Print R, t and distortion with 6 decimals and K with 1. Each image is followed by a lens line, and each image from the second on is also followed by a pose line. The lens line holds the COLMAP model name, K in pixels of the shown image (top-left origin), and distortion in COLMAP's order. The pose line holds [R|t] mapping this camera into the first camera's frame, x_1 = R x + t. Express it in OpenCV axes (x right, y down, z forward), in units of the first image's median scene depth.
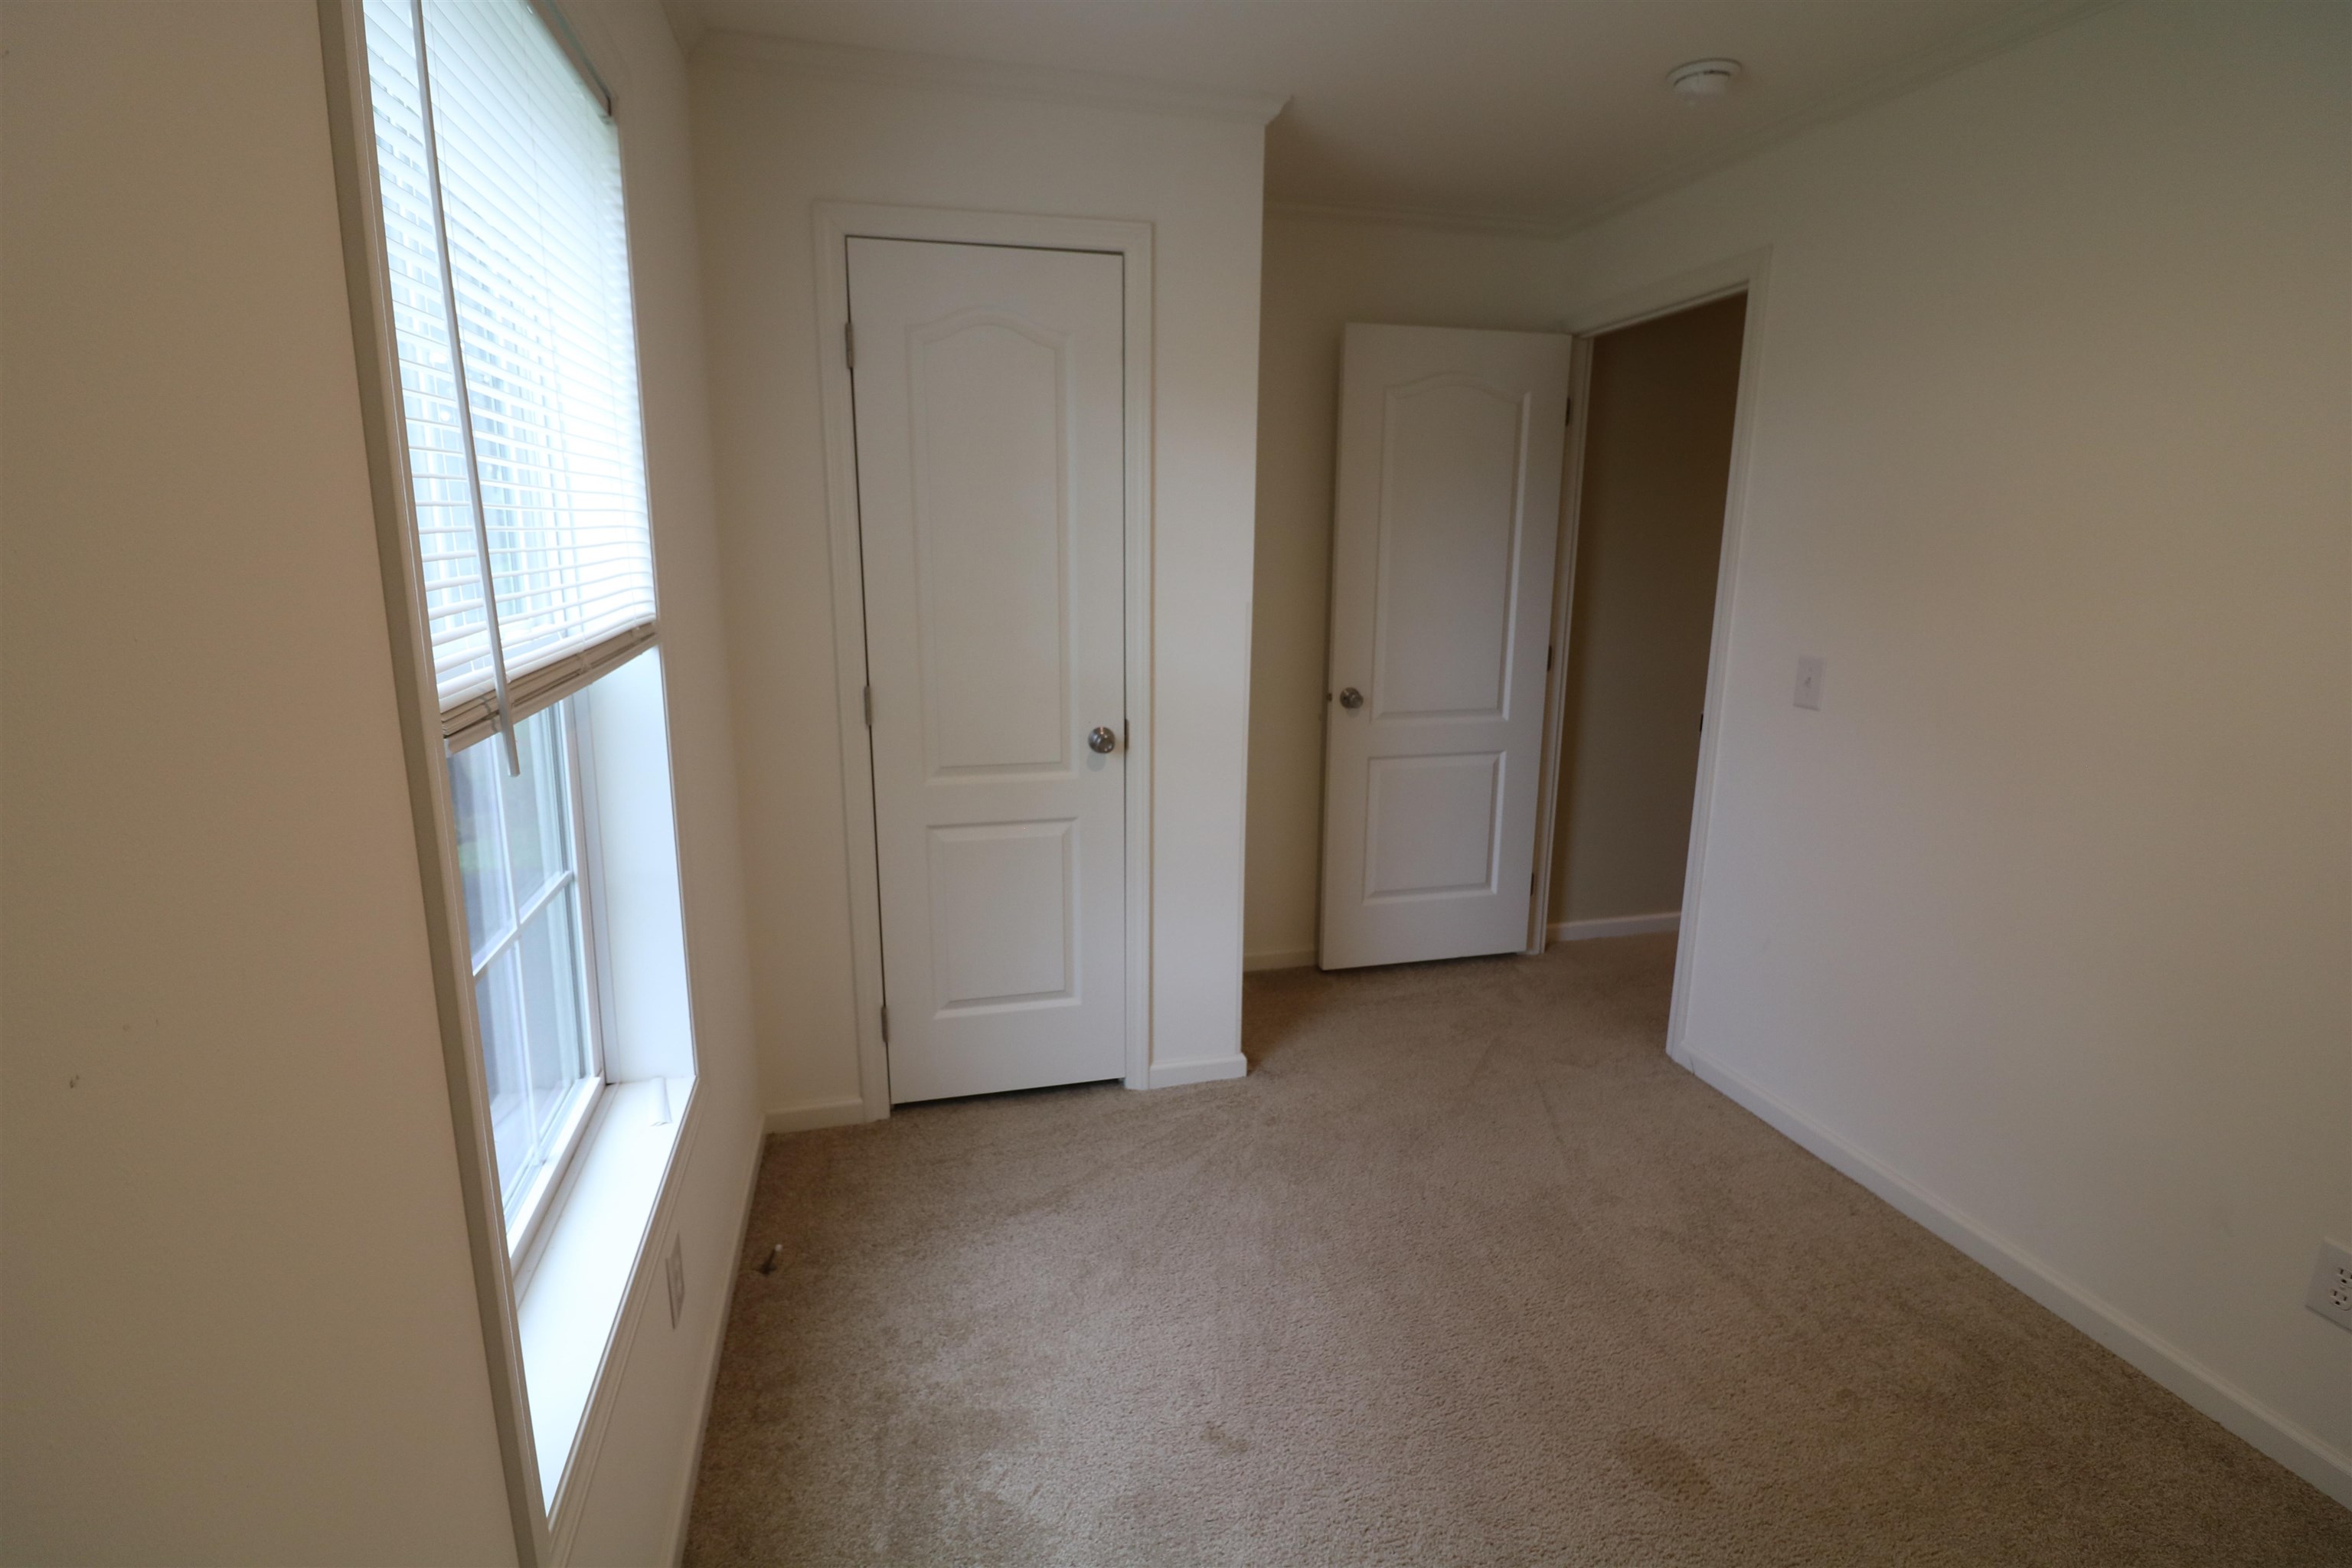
lens RADIAL K [[1103.7, 0, 1176.2], [0, 1103.7, 778.6], [0, 0, 1]] dist [-0.014649, -0.004904]
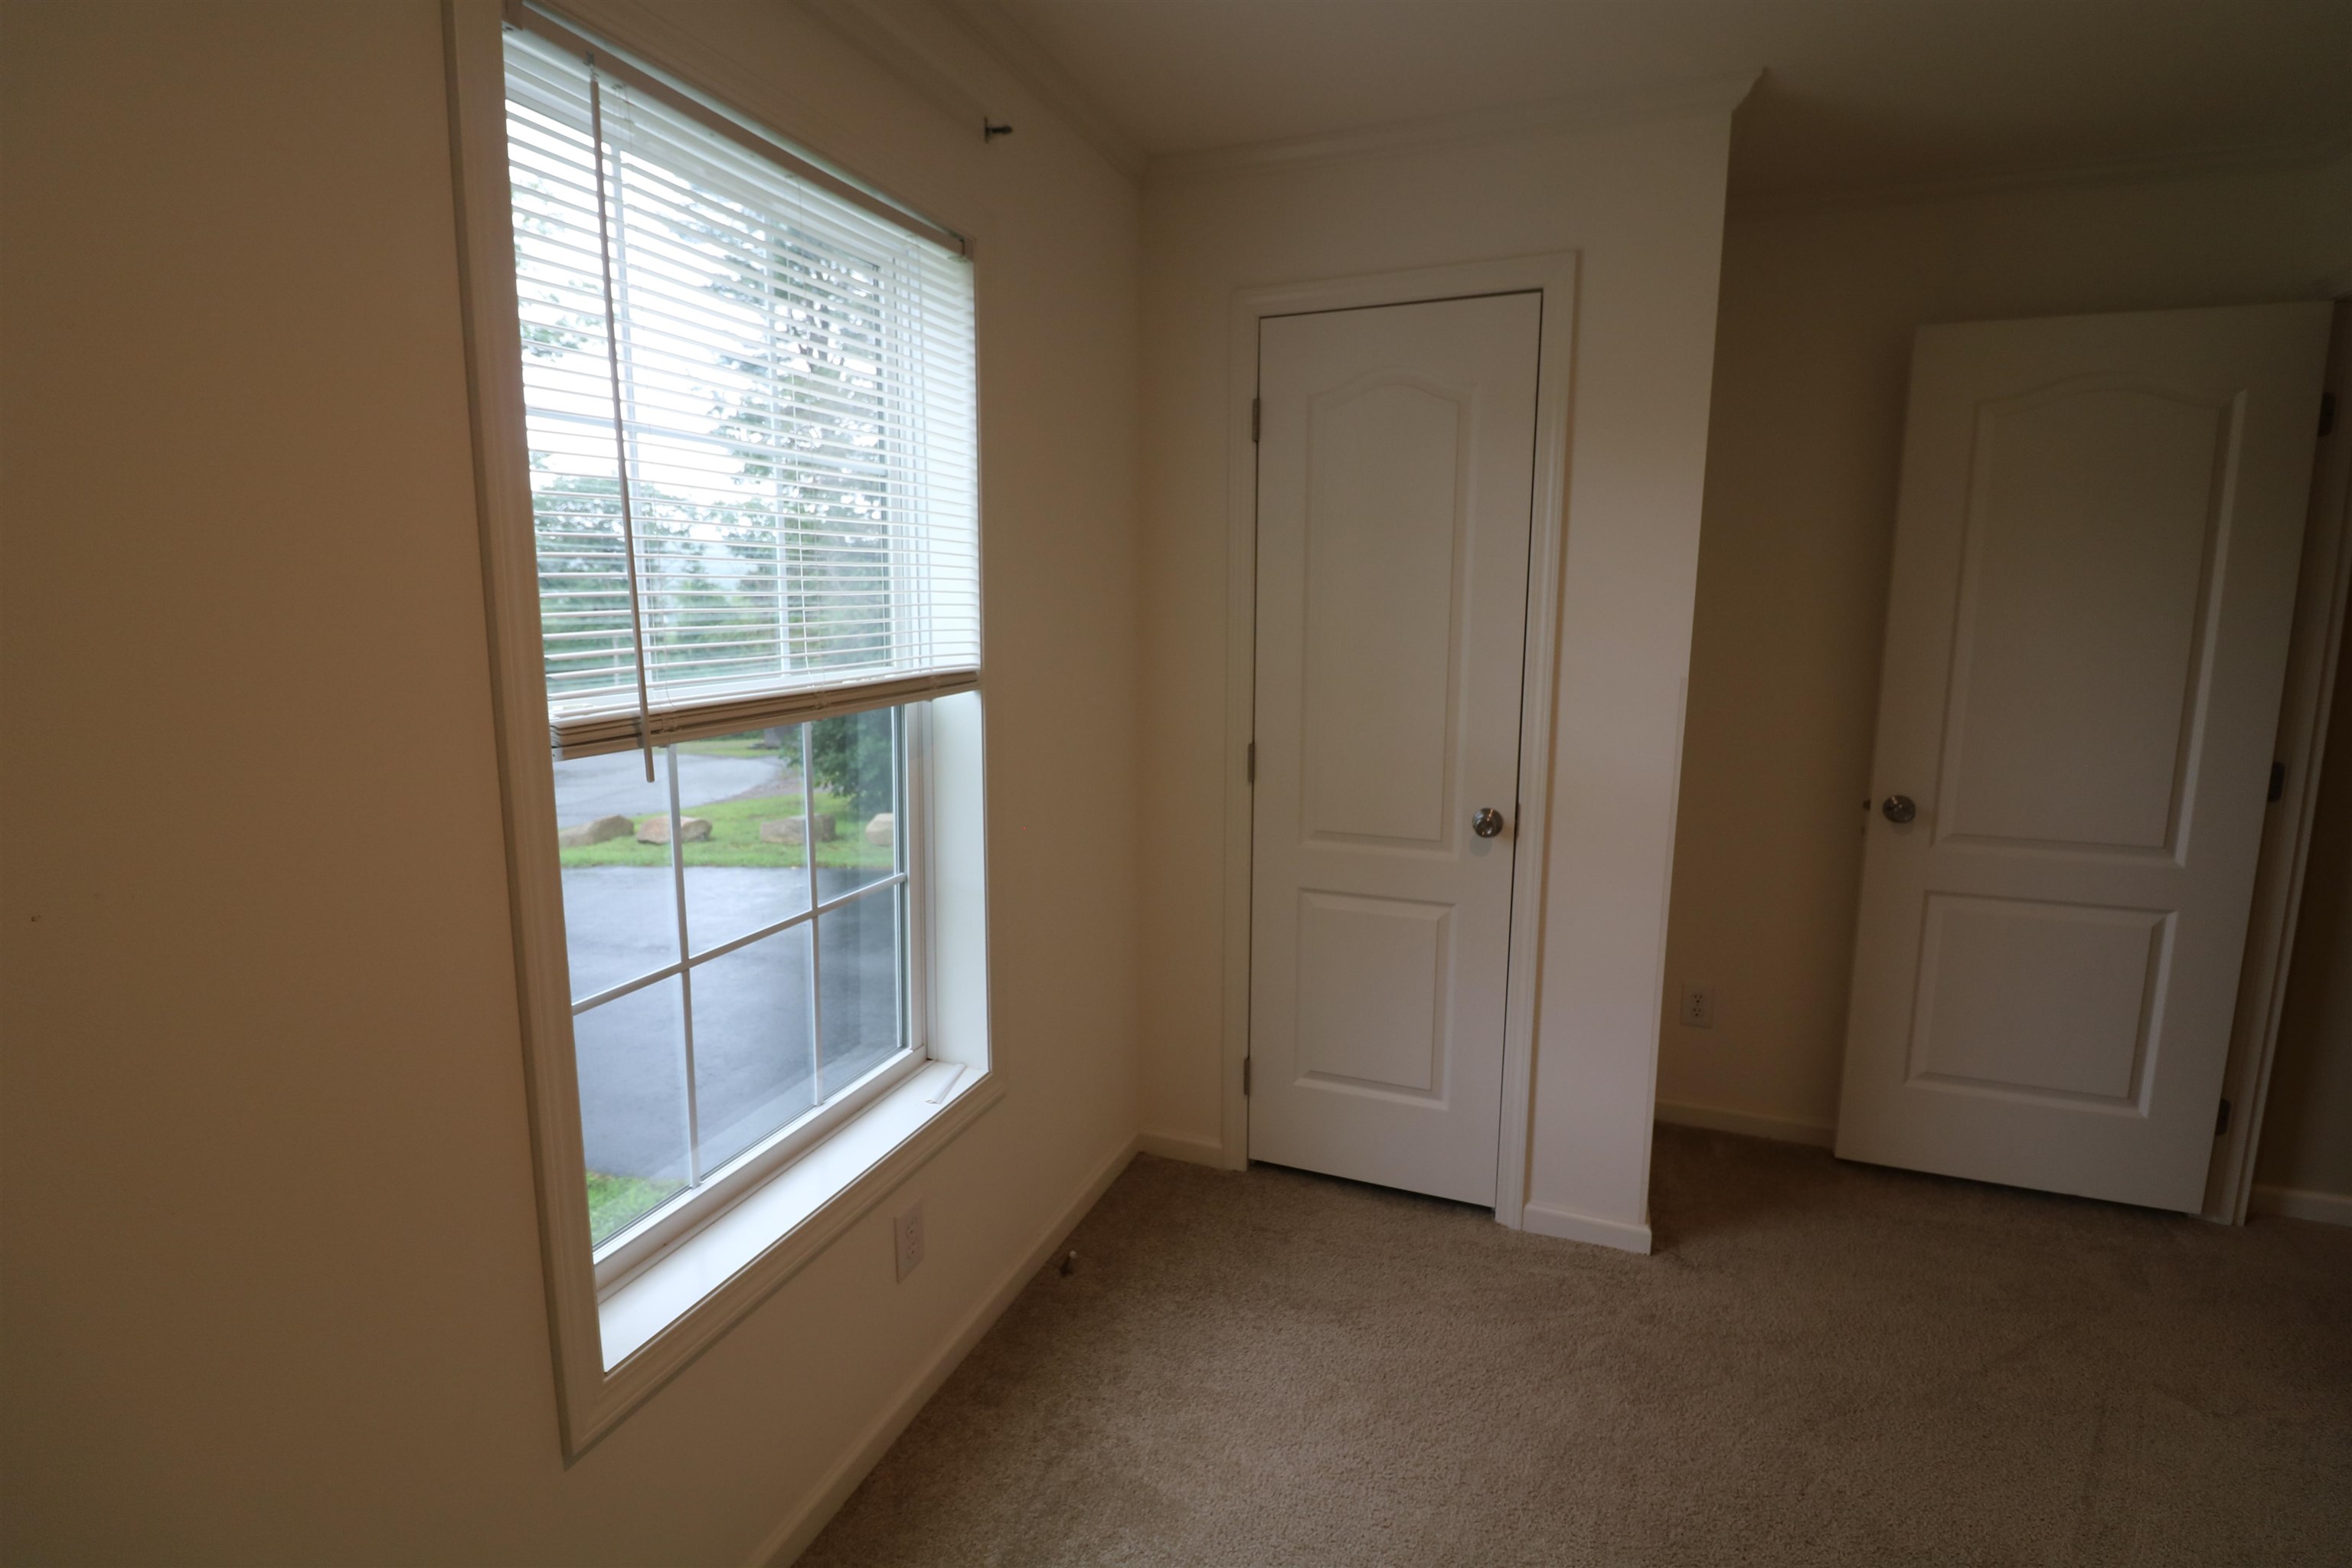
lens RADIAL K [[1103.7, 0, 1153.5], [0, 1103.7, 769.3], [0, 0, 1]] dist [-0.014649, -0.004904]
pose [[0.801529, 0.088203, -0.591415, 0.240361], [-0.125546, 0.991839, -0.022227, -0.023712], [0.584628, 0.092065, 0.806061, 0.110224]]
